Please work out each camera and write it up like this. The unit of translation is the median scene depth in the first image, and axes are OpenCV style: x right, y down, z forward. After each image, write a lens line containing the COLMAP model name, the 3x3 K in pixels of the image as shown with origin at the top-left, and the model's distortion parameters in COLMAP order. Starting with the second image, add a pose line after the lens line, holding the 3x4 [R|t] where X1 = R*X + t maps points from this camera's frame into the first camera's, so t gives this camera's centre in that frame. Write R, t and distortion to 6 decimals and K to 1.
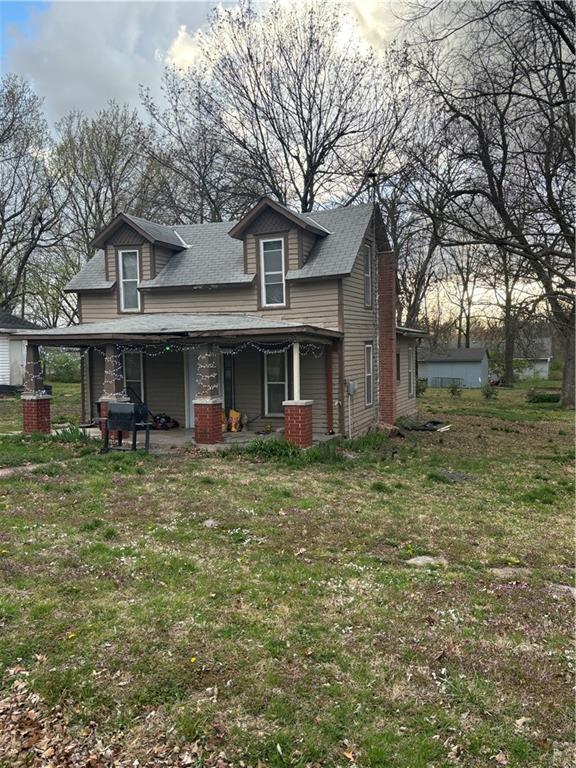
lens RADIAL K [[620.3, 0, 288.0], [0, 620.3, 384.0], [0, 0, 1]] dist [0.003161, -0.046070]
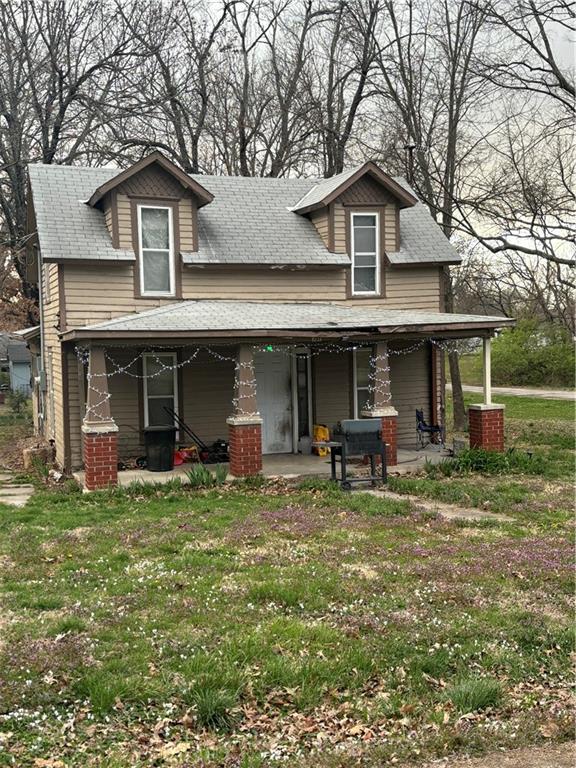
lens RADIAL K [[862.2, 0, 288.0], [0, 862.2, 384.0], [0, 0, 1]] dist [-0.000761, -0.007943]
pose [[0.754445, -0.044289, 0.654867, -0.844204], [0.051106, 0.998656, 0.008662, -0.022500], [-0.654370, 0.026933, 0.755695, 0.208185]]
